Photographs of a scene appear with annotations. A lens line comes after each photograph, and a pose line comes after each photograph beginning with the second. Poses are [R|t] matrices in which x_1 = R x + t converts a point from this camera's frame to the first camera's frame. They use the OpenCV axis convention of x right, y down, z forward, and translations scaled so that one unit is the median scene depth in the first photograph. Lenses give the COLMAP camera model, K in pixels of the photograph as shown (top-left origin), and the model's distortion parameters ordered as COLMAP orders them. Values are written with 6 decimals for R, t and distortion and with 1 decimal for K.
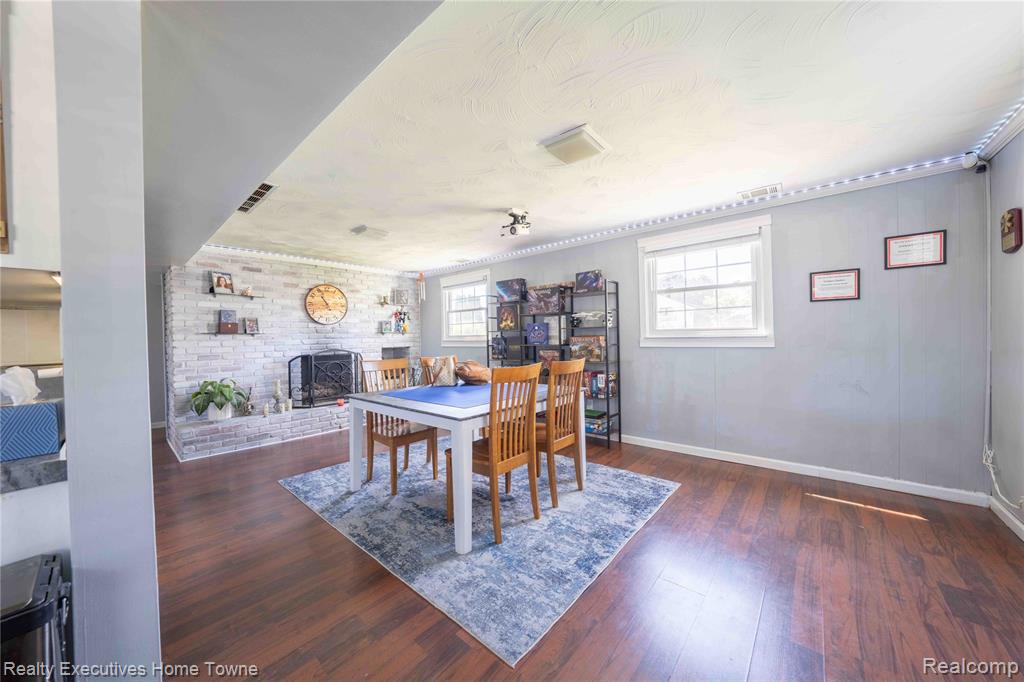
lens RADIAL K [[356.6, 0, 514.6], [0, 356.6, 337.9], [0, 0, 1]] dist [-0.030996, 0.006755]
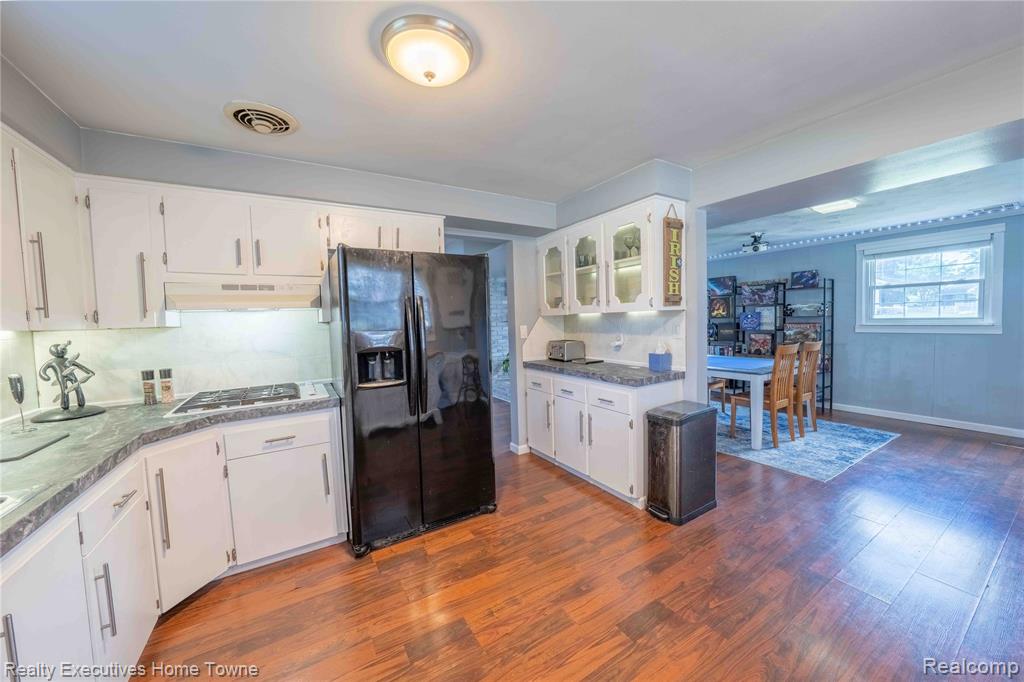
lens RADIAL K [[367.0, 0, 514.8], [0, 367.0, 338.0], [0, 0, 1]] dist [-0.030987, 0.006852]
pose [[0.949038, 0.011587, -0.314948, -0.377556], [0.005222, 0.998609, 0.052475, -0.026997], [0.315118, -0.051445, 0.947657, -0.554173]]
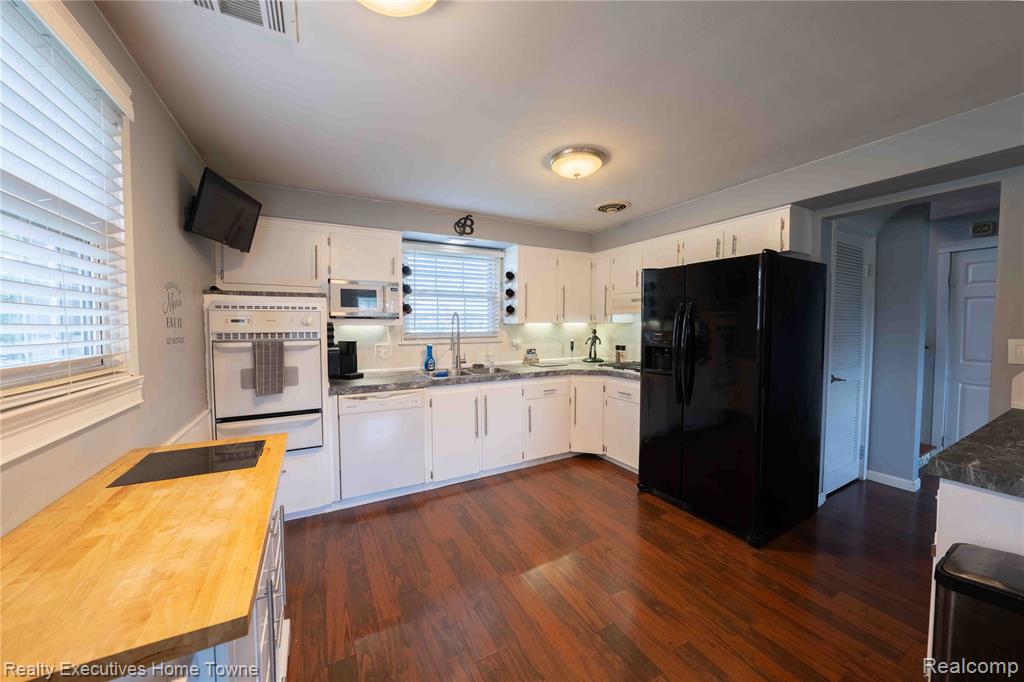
lens RADIAL K [[356.6, 0, 514.6], [0, 356.6, 337.9], [0, 0, 1]] dist [-0.030996, 0.006755]
pose [[-0.354342, 0.061025, -0.933122, 0.011697], [0.002087, 0.997917, 0.064470, -0.041475], [0.935113, 0.020897, -0.353732, -0.116821]]
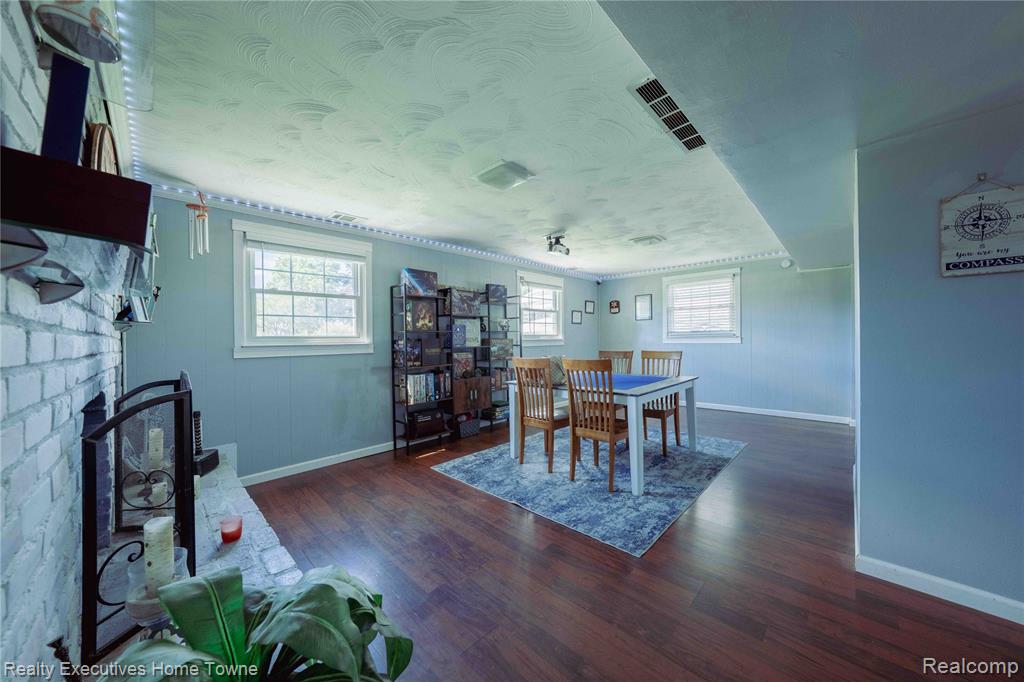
lens RADIAL K [[356.6, 0, 514.6], [0, 356.6, 337.9], [0, 0, 1]] dist [-0.030996, 0.006755]
pose [[0.054390, 0.017417, 0.998368, -1.064366], [0.011239, 0.999774, -0.018053, 0.016139], [-0.998457, 0.012202, 0.054182, 0.947730]]
